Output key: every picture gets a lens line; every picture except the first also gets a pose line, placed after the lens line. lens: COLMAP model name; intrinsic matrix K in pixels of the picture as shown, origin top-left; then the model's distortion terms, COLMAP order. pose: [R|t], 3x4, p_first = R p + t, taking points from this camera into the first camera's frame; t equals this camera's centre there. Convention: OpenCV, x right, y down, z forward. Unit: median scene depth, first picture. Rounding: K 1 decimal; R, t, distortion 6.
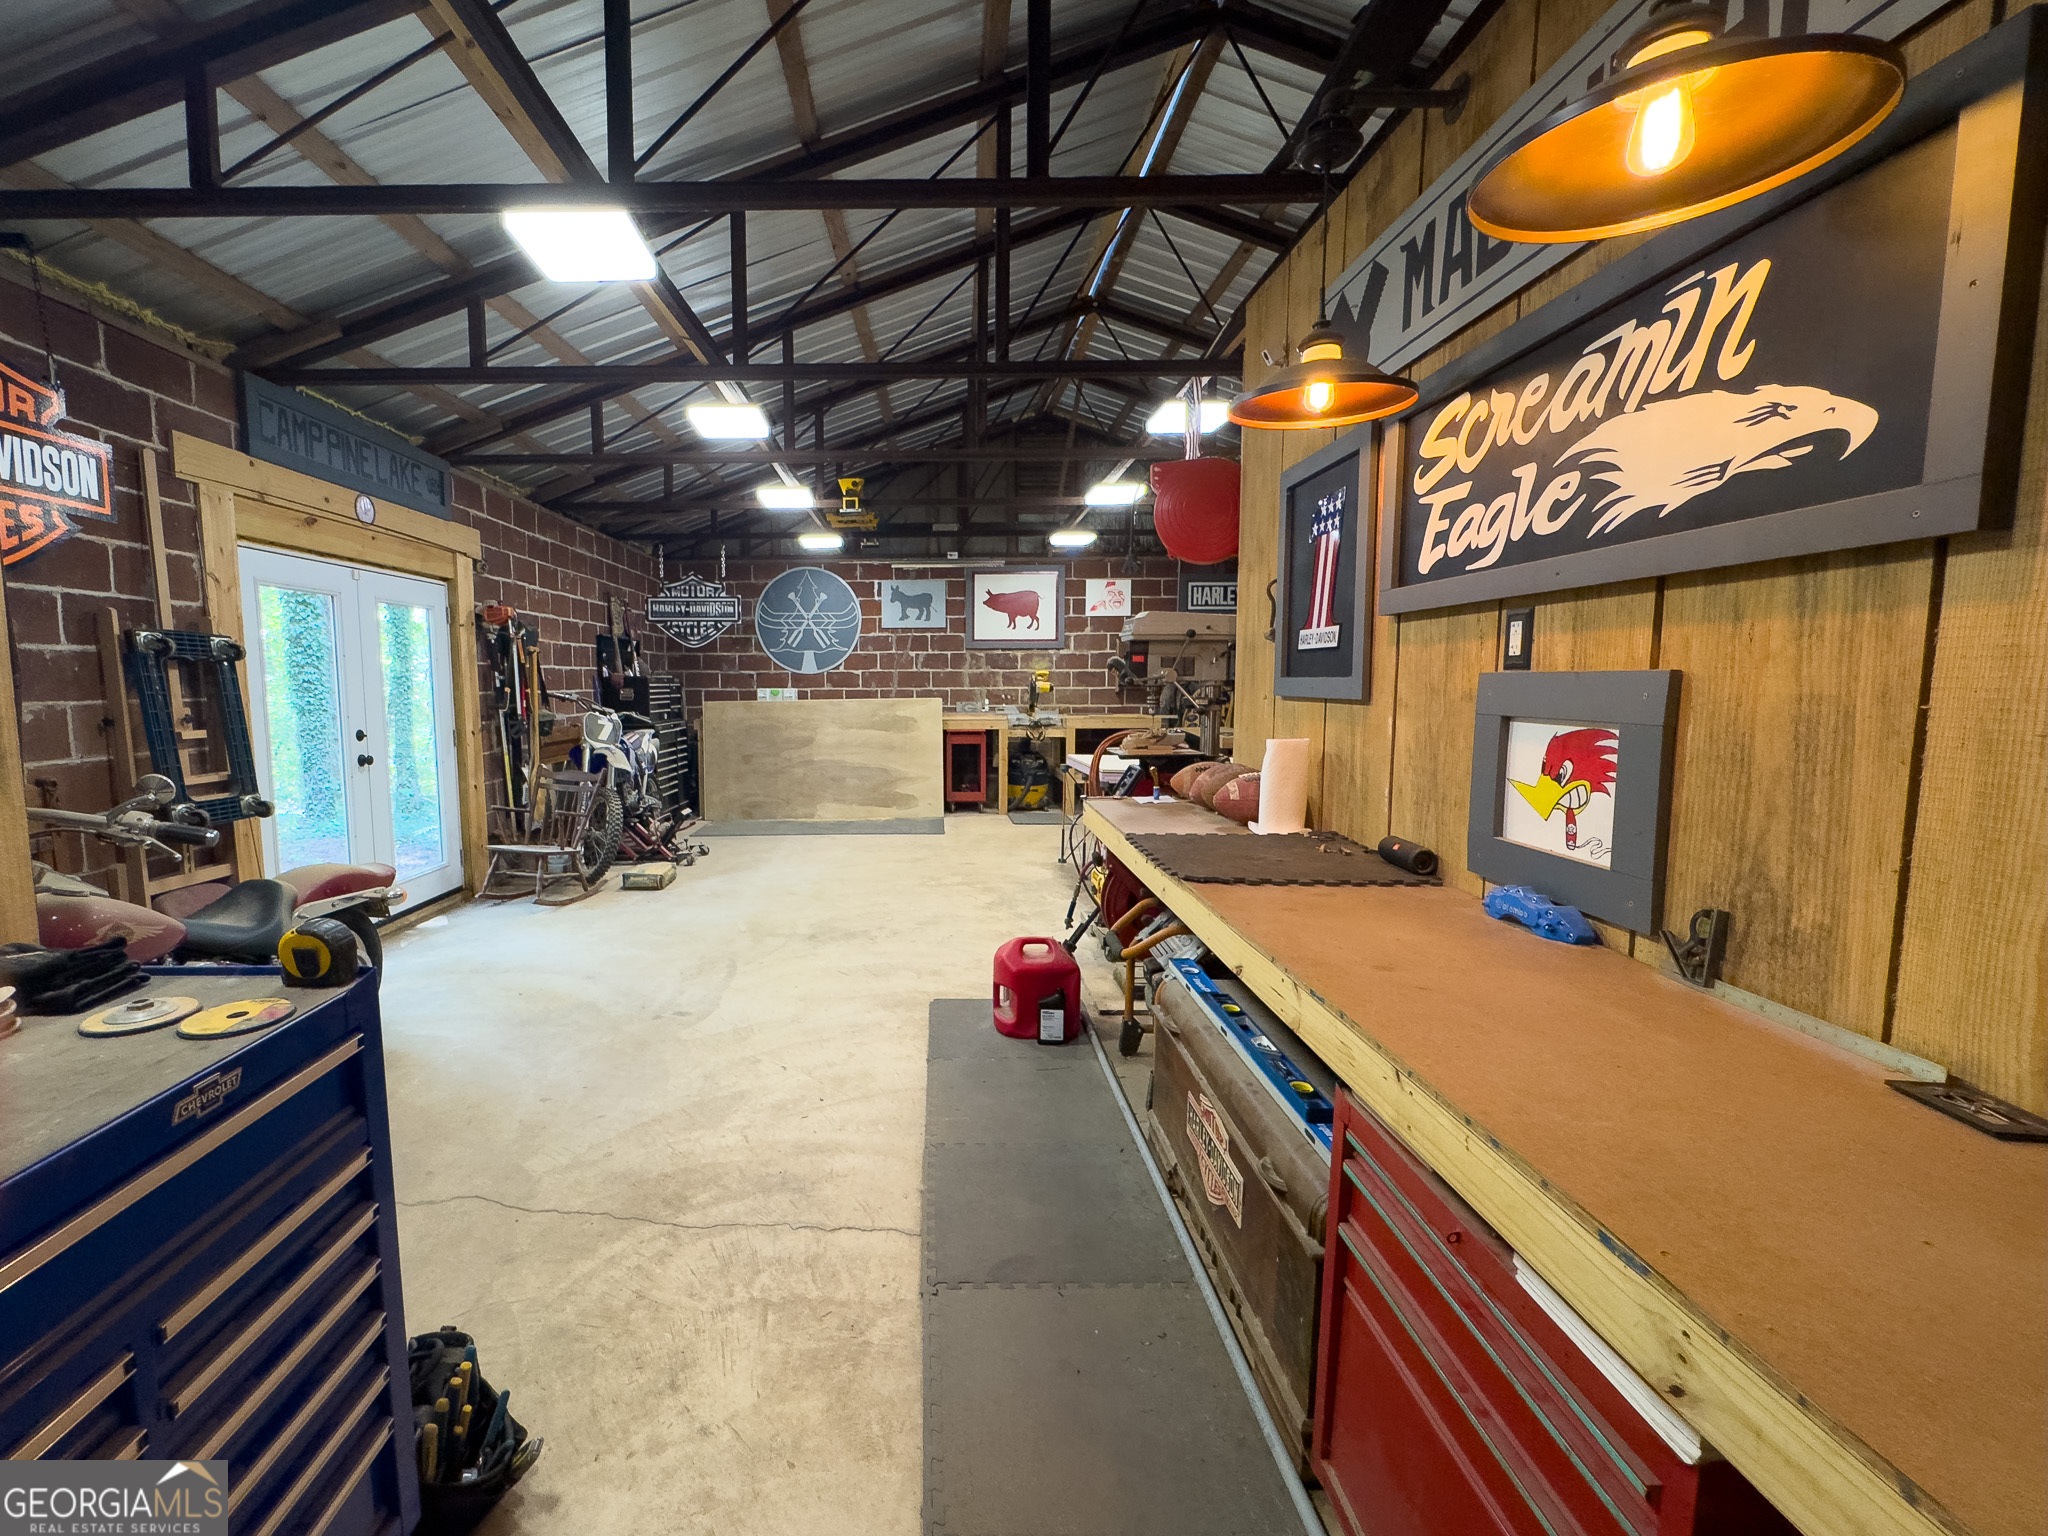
lens RADIAL K [[834.2, 0, 1017.1], [0, 834.2, 773.7], [0, 0, 1]] dist [-0.001692, -0.000054]
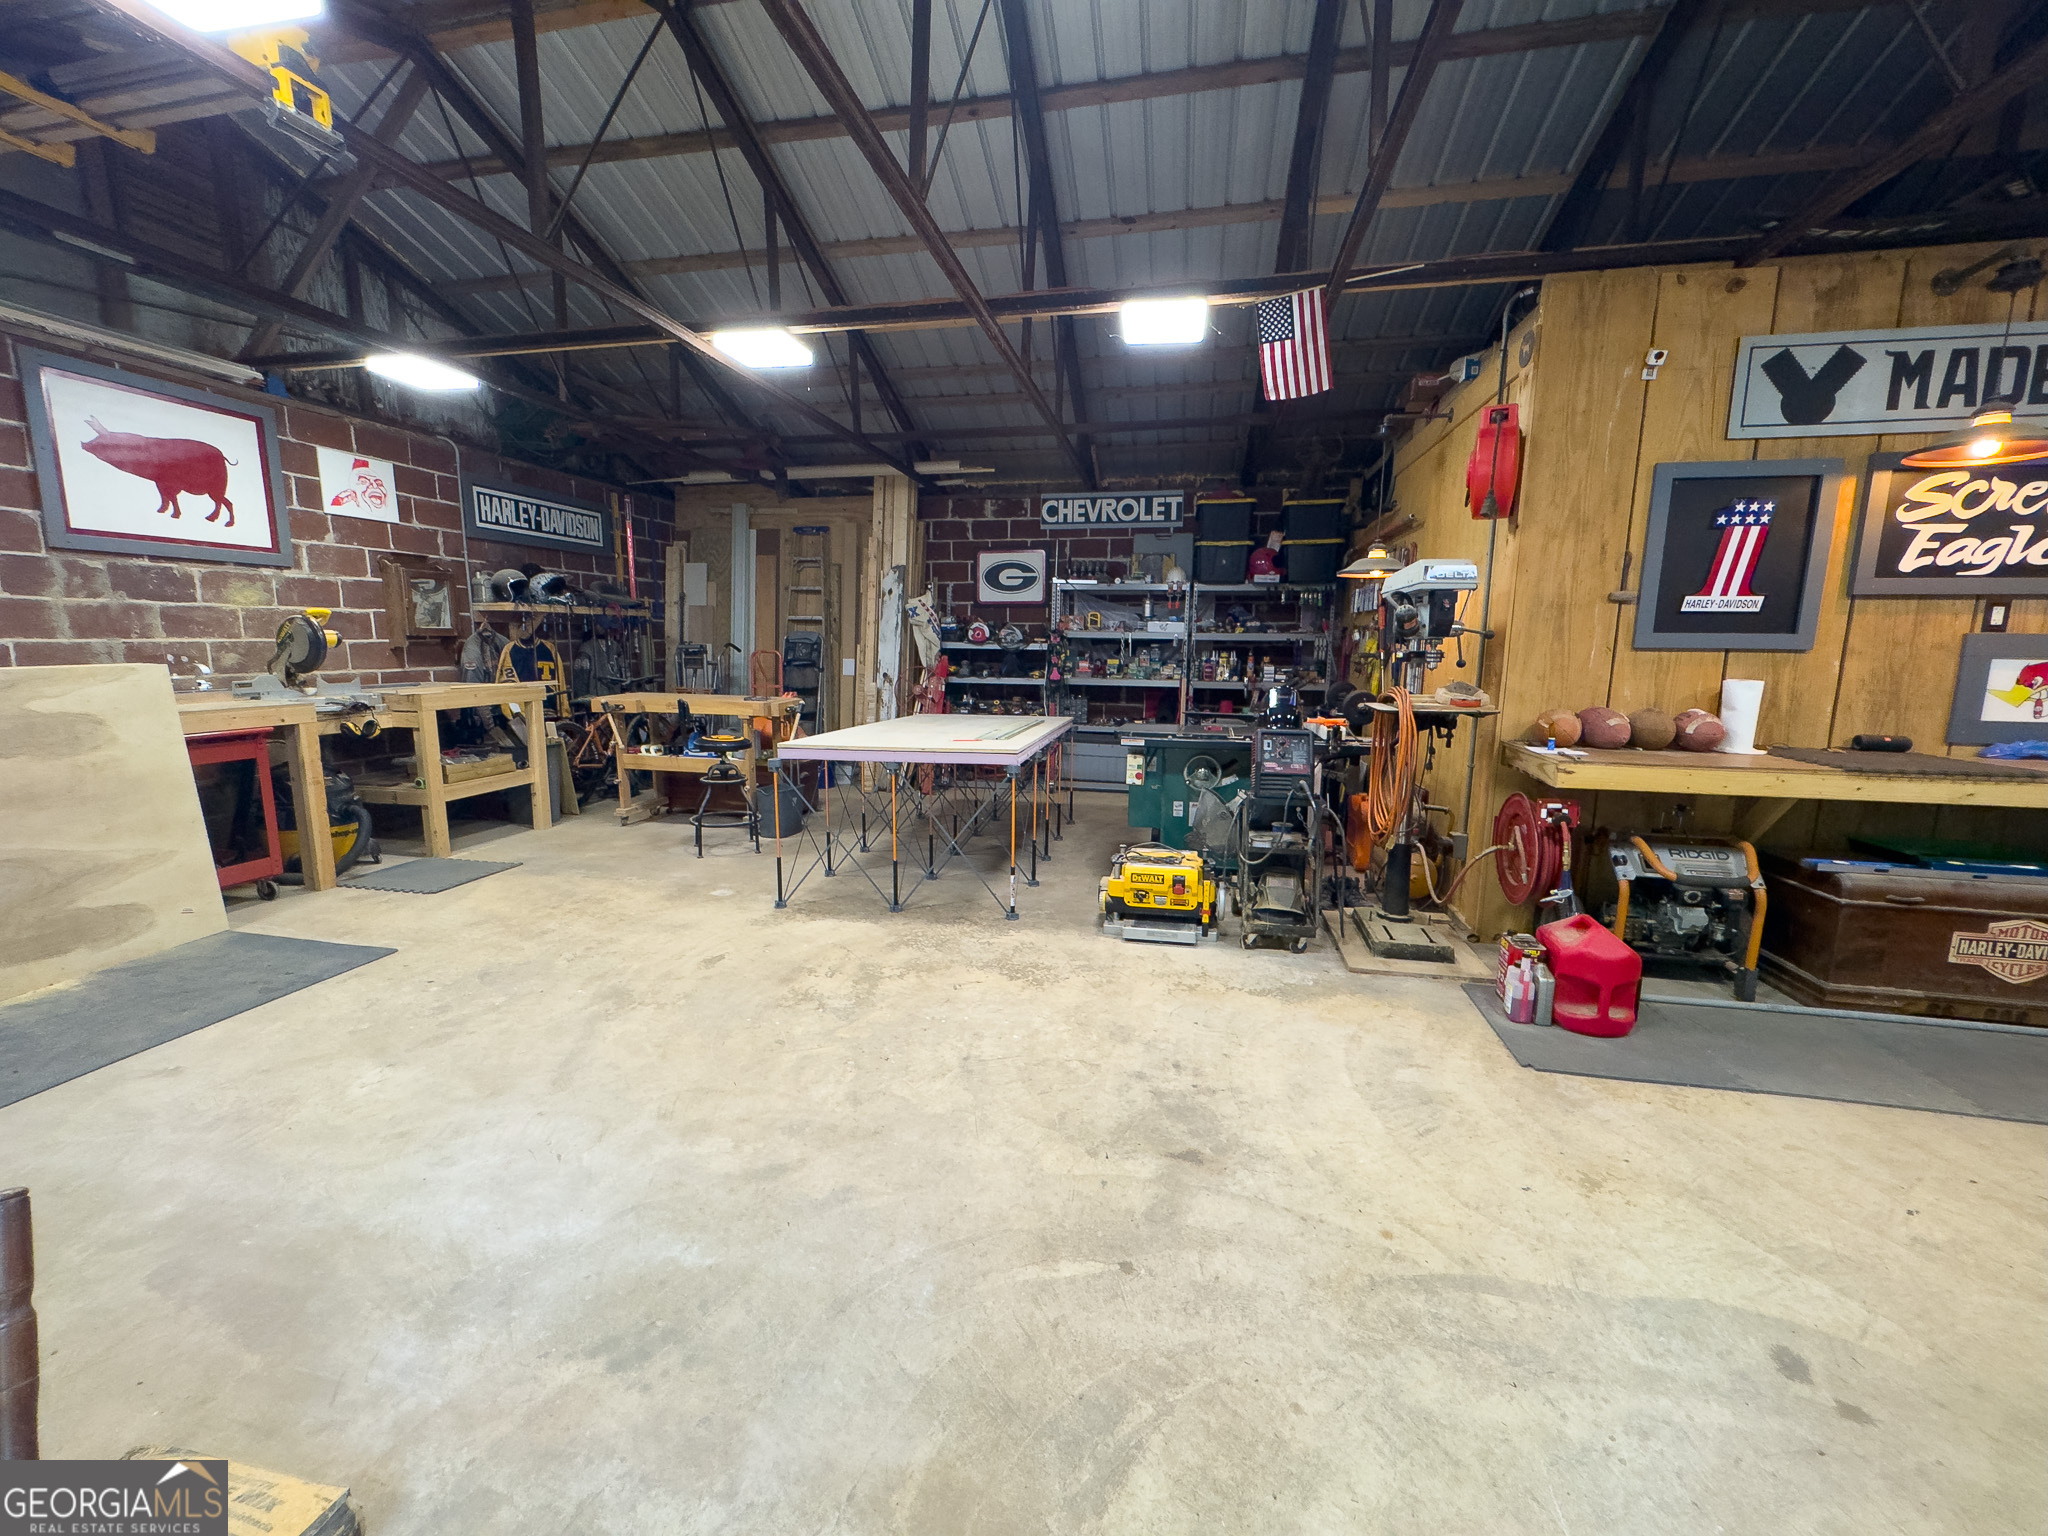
lens RADIAL K [[759.1, 0, 1024.0], [0, 759.1, 768.0], [0, 0, 1]] dist [-0.002398, 0.000145]
pose [[0.312457, -0.150929, 0.937865, -0.744956], [0.095409, 0.987291, 0.127097, -0.104454], [-0.945128, 0.049769, 0.322886, 1.070274]]
